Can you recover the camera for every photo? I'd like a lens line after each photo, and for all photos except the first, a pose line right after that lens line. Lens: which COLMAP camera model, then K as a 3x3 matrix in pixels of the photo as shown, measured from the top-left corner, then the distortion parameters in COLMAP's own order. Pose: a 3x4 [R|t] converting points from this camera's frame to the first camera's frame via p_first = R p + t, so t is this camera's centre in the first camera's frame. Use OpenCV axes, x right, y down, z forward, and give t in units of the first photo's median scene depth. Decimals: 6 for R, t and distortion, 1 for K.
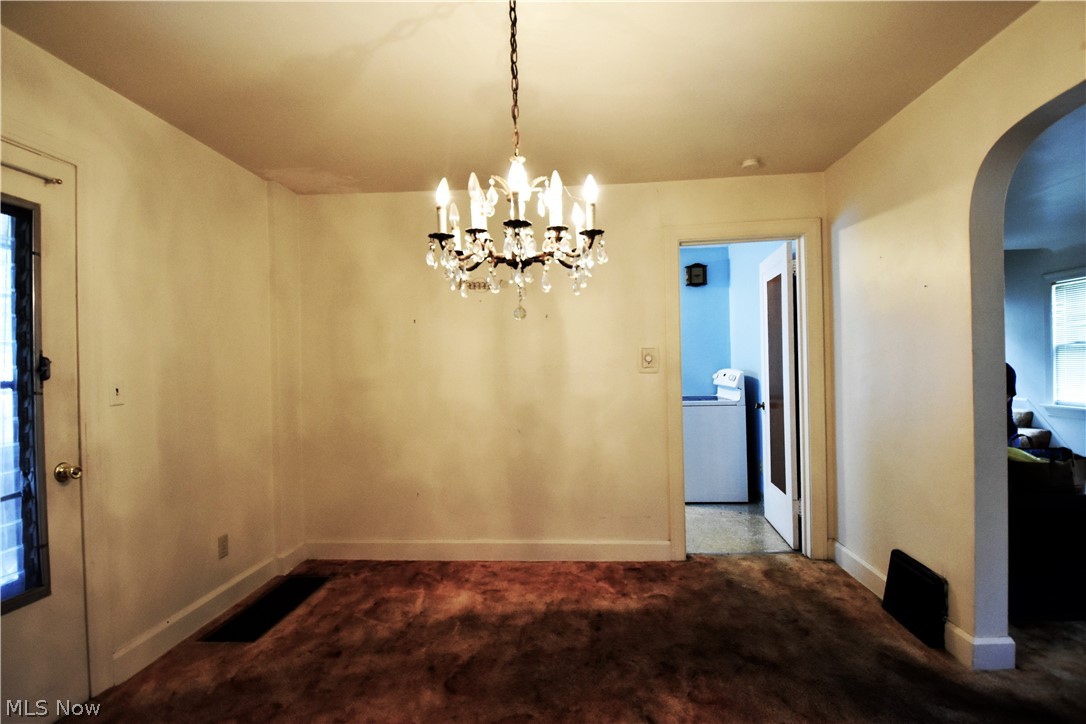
lens RADIAL K [[506.4, 0, 542.1], [0, 506.4, 372.6], [0, 0, 1]] dist [0.000940, -0.015428]
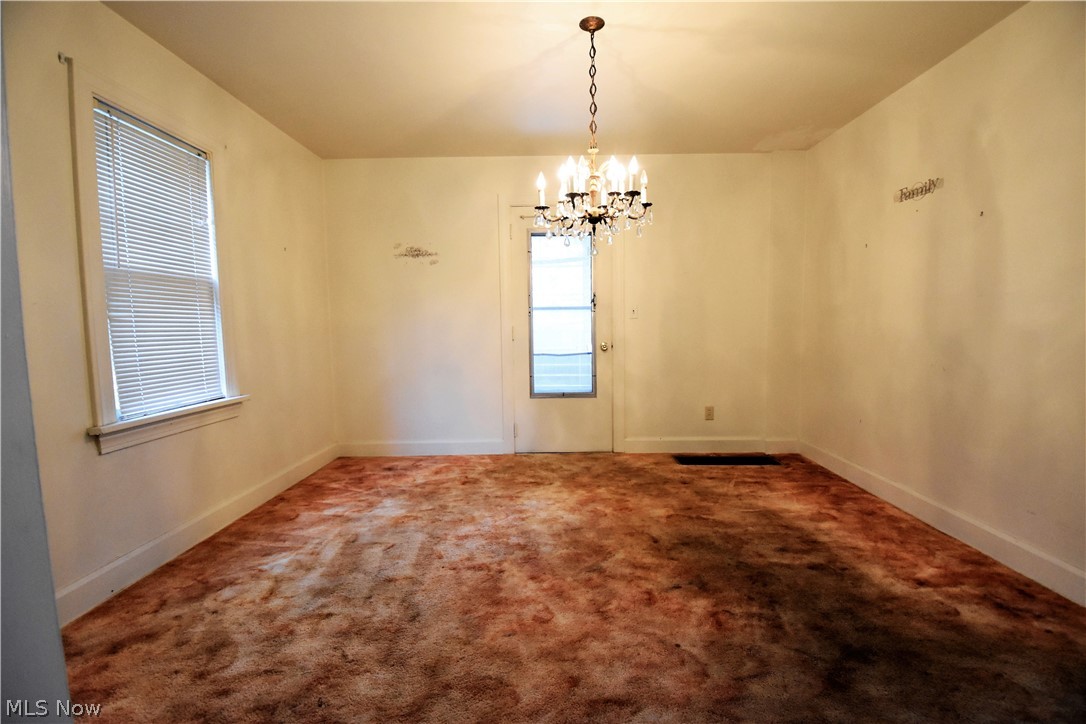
lens RADIAL K [[480.8, 0, 545.8], [0, 480.8, 360.9], [0, 0, 1]] dist [0.000505, -0.011503]
pose [[0.060674, 0.098254, -0.993310, 0.798938], [0.007862, 0.995066, 0.098907, 0.029497], [0.998127, -0.013810, 0.059602, 0.398501]]
